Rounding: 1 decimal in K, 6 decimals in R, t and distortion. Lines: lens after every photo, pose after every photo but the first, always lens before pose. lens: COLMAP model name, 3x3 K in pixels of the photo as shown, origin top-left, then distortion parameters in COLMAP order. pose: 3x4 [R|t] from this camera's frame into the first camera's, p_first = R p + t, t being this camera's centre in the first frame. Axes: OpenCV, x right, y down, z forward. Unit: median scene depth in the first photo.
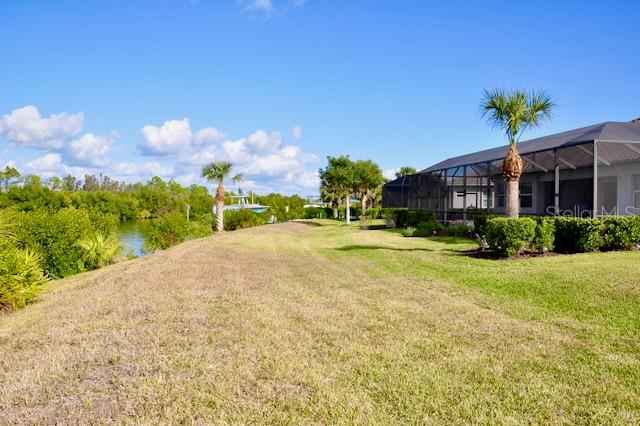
lens RADIAL K [[501.3, 0, 317.2], [0, 501.3, 212.4], [0, 0, 1]] dist [-0.158207, 0.113263]
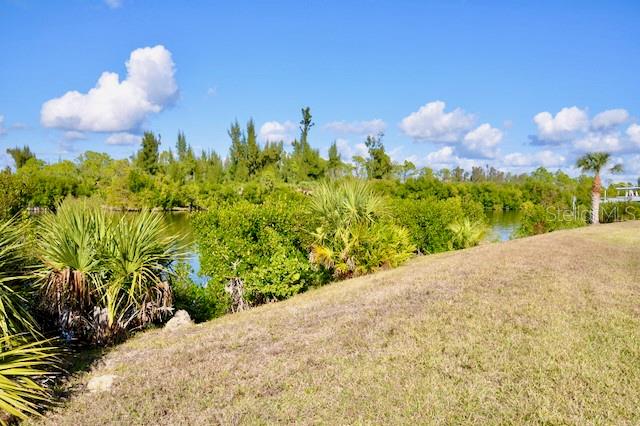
lens RADIAL K [[501.3, 0, 317.2], [0, 501.3, 212.4], [0, 0, 1]] dist [-0.158207, 0.113263]
pose [[0.729508, 0.033658, -0.683144, 0.087380], [-0.020785, 0.999418, 0.027045, 0.002162], [0.683657, -0.005531, 0.729783, -0.091126]]
